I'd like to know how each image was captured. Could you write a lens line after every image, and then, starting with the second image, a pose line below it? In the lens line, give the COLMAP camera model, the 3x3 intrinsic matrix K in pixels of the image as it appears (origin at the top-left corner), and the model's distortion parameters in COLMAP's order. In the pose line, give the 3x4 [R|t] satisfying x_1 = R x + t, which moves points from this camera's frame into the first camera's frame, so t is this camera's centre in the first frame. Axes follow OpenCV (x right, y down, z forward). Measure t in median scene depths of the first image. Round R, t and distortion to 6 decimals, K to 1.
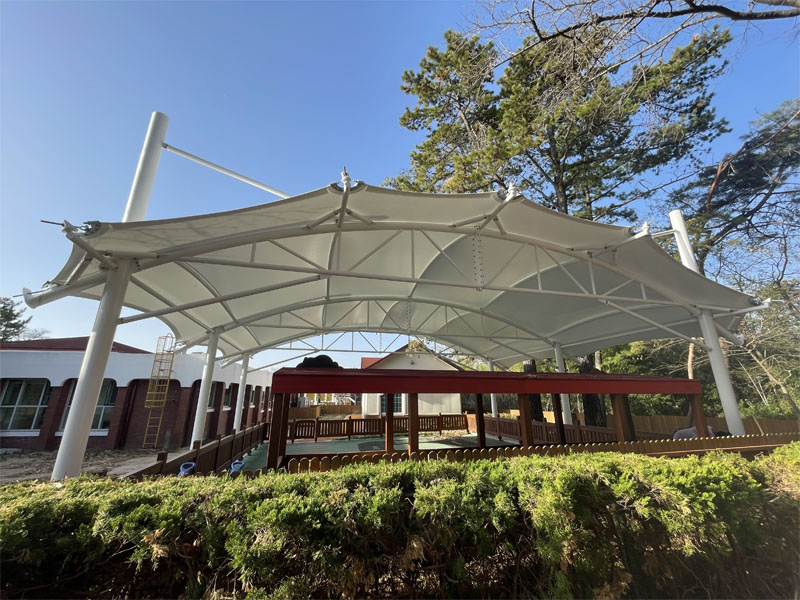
lens RADIAL K [[323.9, 0, 400.0], [0, 323.9, 300.0], [0, 0, 1]] dist [-0.001222, -0.000036]
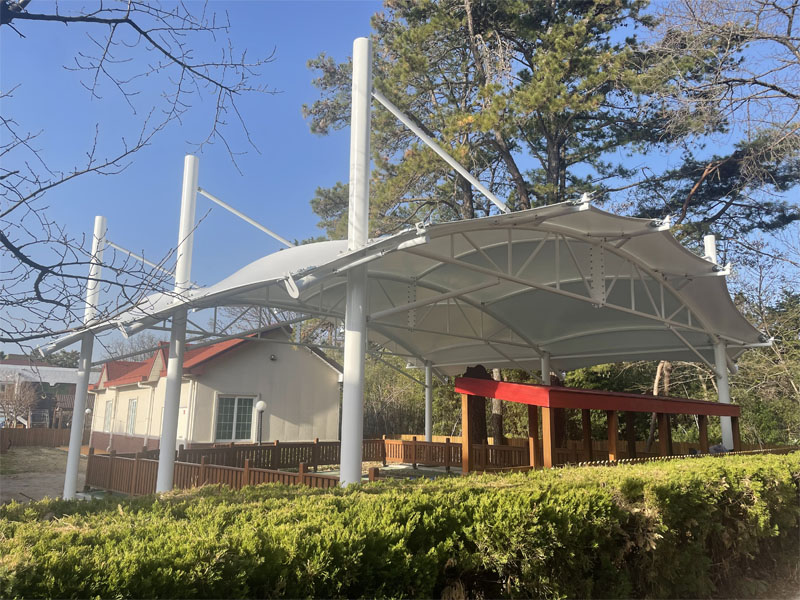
lens RADIAL K [[605.1, 0, 400.0], [0, 605.1, 300.0], [0, 0, 1]] dist [0.025318, -0.004321]
pose [[0.878676, 0.107967, 0.465050, -0.562649], [-0.154404, 0.986008, 0.062822, -0.036836], [-0.451760, -0.127006, 0.883053, -0.159336]]
